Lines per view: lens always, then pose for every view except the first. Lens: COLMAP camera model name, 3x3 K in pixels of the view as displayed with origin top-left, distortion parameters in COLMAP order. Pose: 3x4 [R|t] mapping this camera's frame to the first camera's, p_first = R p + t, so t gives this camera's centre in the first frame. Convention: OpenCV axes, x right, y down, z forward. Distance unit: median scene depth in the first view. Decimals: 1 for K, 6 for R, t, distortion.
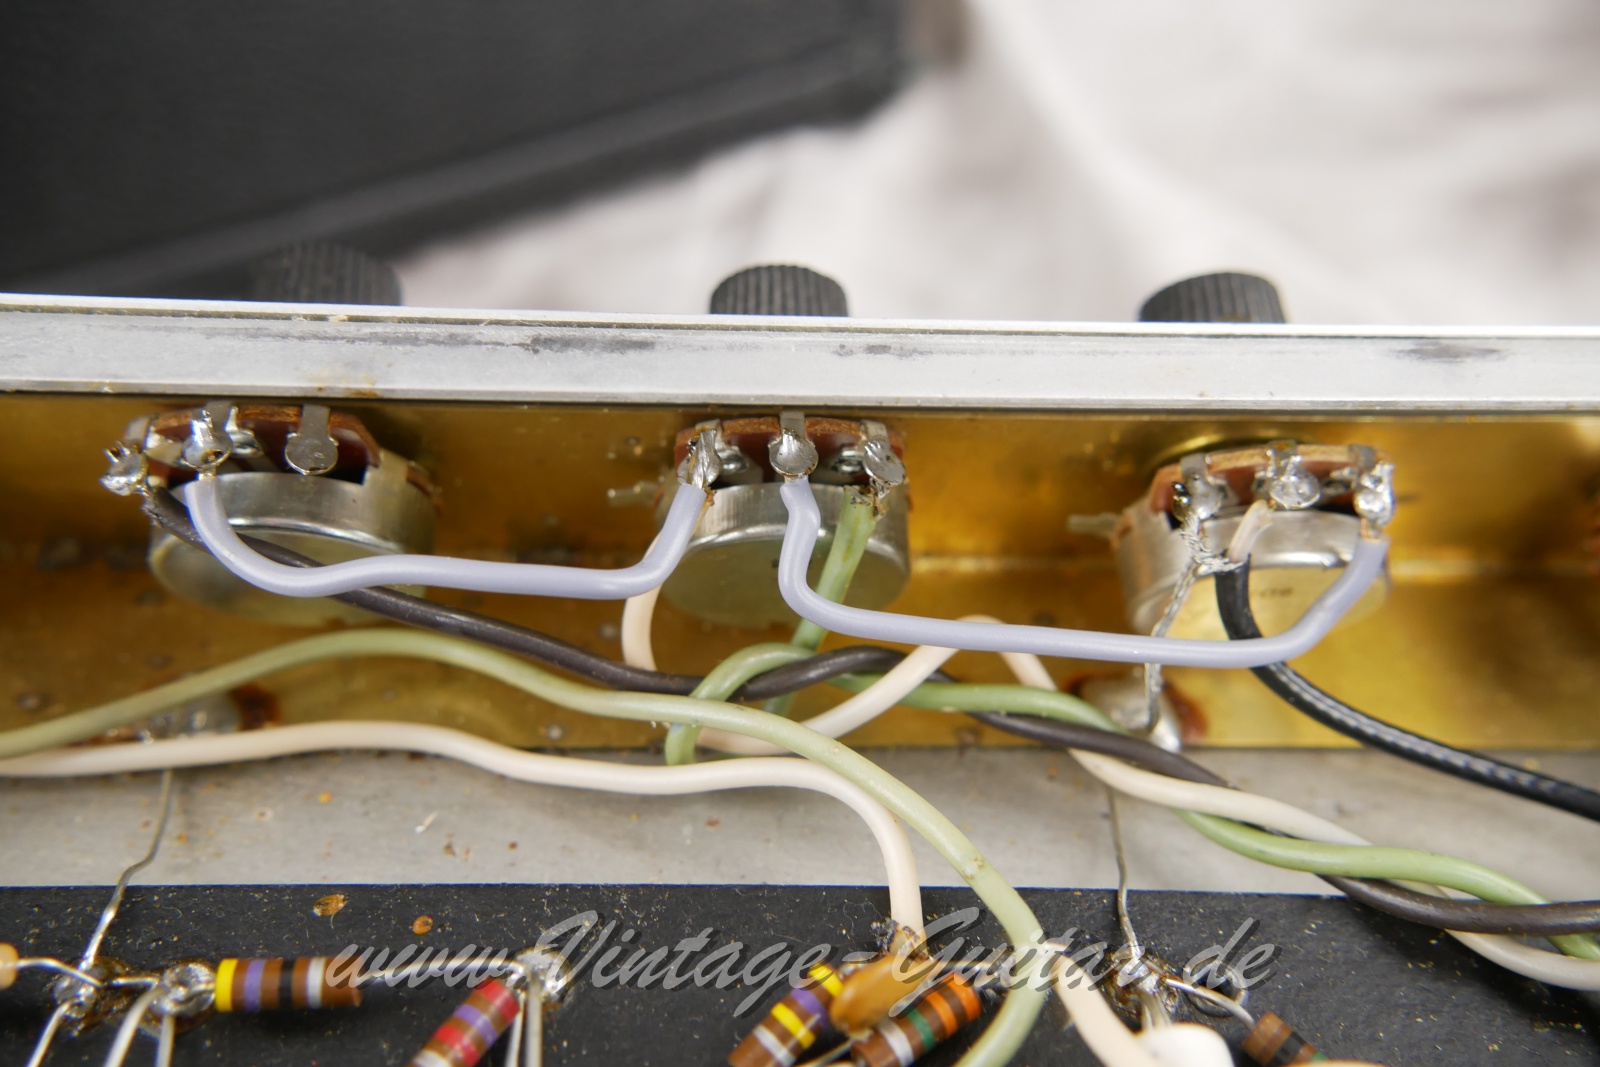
lens RADIAL K [[1383.5, 0, 800.2], [0, 1383.5, 536.7], [0, 0, 1]] dist [0.028892, -0.005762]
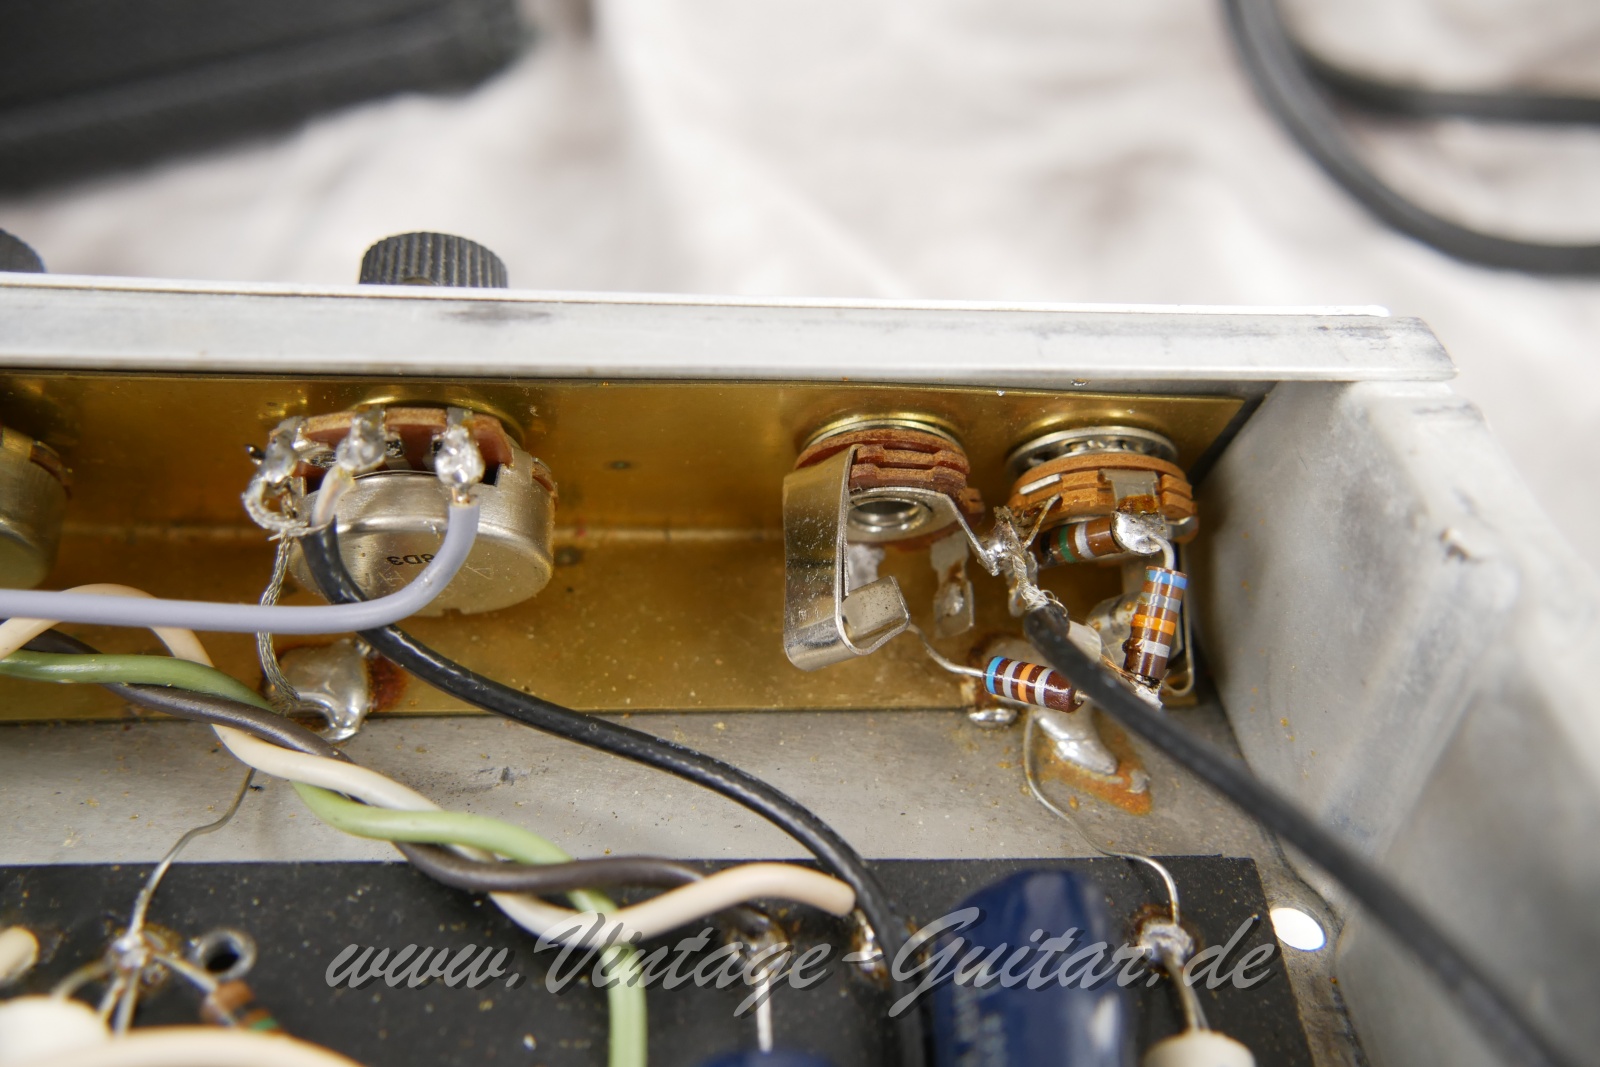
lens RADIAL K [[1383.5, 0, 800.9], [0, 1383.5, 532.8], [0, 0, 1]] dist [0.028892, -0.005762]
pose [[0.996366, -0.004239, 0.085074, 0.498334], [0.003197, 0.999918, 0.012381, 0.010209], [-0.085120, -0.012064, 0.996298, -0.007627]]
